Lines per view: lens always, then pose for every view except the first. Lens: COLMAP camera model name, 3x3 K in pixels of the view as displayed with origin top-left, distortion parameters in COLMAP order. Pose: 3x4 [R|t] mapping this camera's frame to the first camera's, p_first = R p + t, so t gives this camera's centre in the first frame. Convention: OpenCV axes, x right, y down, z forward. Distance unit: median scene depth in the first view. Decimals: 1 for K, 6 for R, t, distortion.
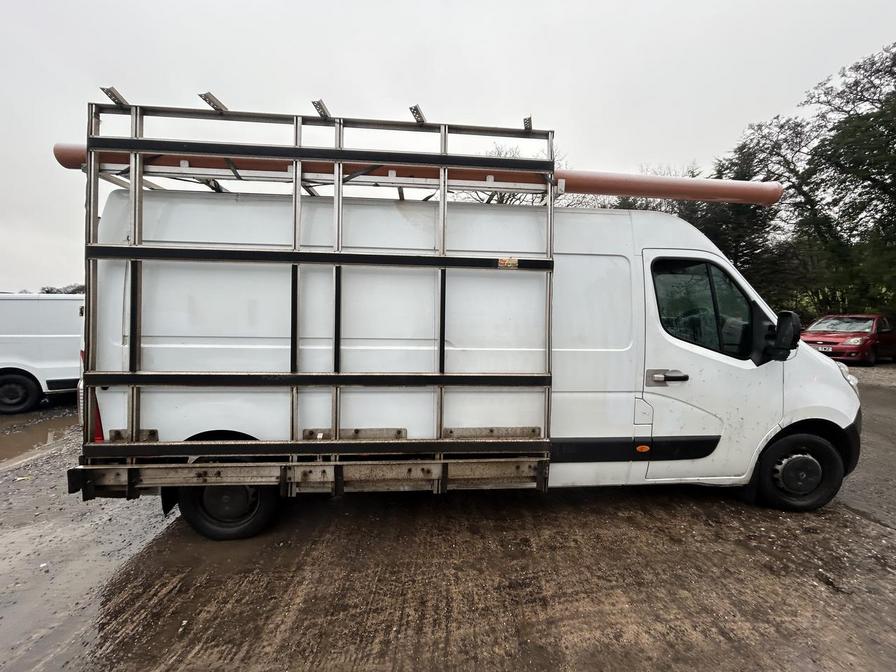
lens RADIAL K [[359.2, 0, 448.0], [0, 359.2, 336.0], [0, 0, 1]] dist [-0.000810, -0.000299]
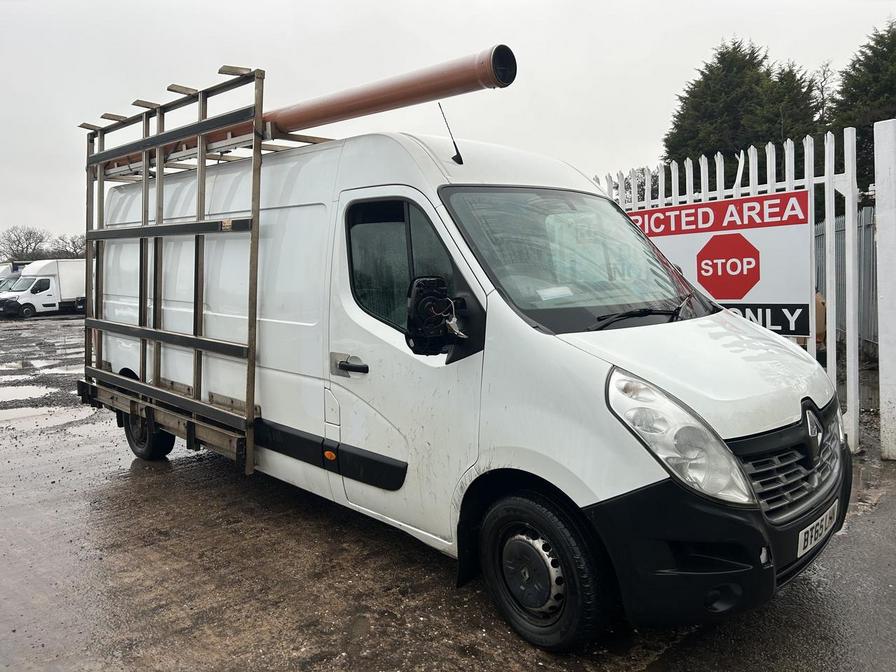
lens RADIAL K [[676.8, 0, 452.0], [0, 676.8, 325.3], [0, 0, 1]] dist [0.030805, -0.002571]
pose [[0.654471, 0.054530, -0.754118, 1.855325], [-0.037798, 0.998508, 0.039399, -0.030213], [0.755141, 0.002719, 0.655556, 0.259635]]
